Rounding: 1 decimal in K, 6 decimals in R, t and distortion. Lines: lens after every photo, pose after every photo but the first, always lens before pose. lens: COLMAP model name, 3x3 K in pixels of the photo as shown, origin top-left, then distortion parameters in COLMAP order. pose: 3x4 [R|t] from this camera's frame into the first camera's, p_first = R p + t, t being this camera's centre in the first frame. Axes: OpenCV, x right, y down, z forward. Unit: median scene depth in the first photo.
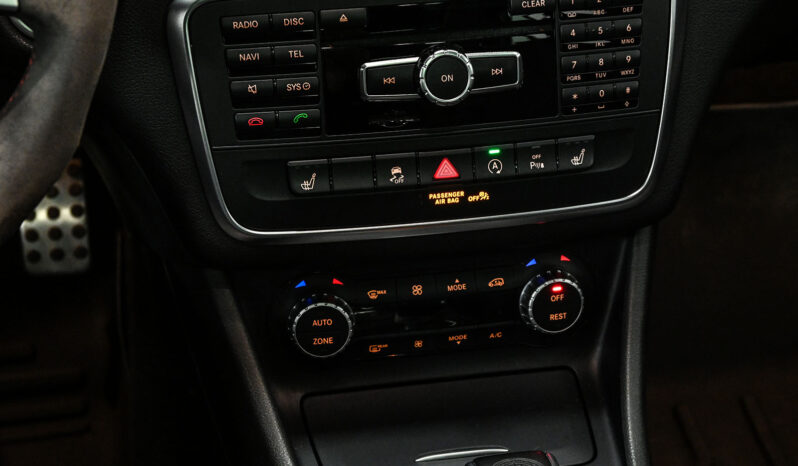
lens RADIAL K [[1984.4, 0, 397.1], [0, 1984.4, 235.9], [0, 0, 1]] dist [0.107081, 0.000000]
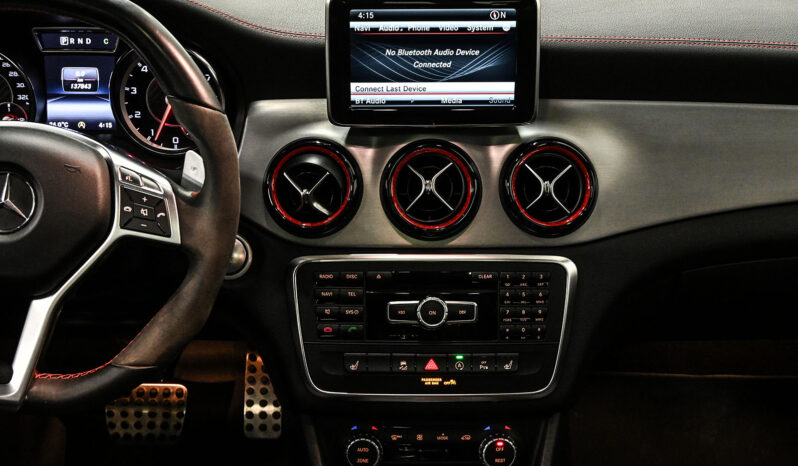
lens RADIAL K [[1332.8, 0, 401.1], [0, 1332.8, 235.6], [0, 0, 1]] dist [0.027304, 0.000000]
pose [[0.982243, 0.055335, -0.179265, 0.205926], [-0.091583, 0.975354, -0.200740, 0.096332], [0.163739, 0.213594, 0.963103, -0.188670]]
